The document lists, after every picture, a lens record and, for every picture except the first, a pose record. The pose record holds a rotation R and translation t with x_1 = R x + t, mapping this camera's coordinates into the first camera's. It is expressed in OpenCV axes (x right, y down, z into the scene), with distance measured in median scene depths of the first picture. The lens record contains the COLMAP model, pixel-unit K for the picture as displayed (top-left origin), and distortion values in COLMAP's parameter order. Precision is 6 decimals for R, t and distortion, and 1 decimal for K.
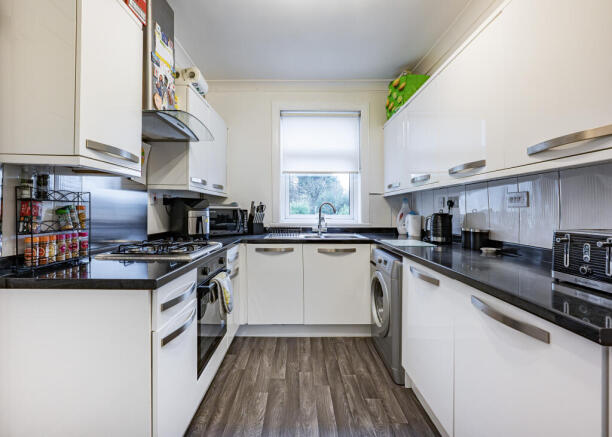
lens RADIAL K [[289.6, 0, 304.9], [0, 289.6, 183.3], [0, 0, 1]] dist [0.001602, 0.000012]
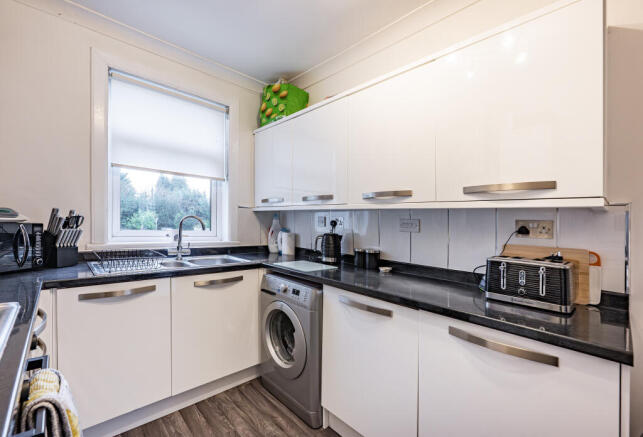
lens RADIAL K [[276.1, 0, 318.3], [0, 276.1, 206.7], [0, 0, 1]] dist [-0.000569, -0.000065]
pose [[0.719165, 0.060951, 0.692160, -0.242356], [-0.099621, 0.994898, 0.015898, -0.000987], [-0.687660, -0.080386, 0.721569, 0.346032]]
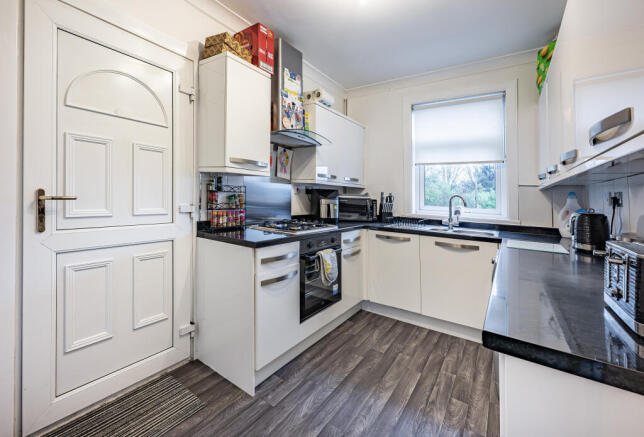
lens RADIAL K [[277.0, 0, 304.6], [0, 277.0, 165.4], [0, 0, 1]] dist [-0.001815, -0.000096]
pose [[0.813106, -0.037629, -0.580898, 0.260678], [0.023369, 0.999214, -0.032017, -0.017099], [0.581646, 0.012458, 0.813346, -0.042139]]
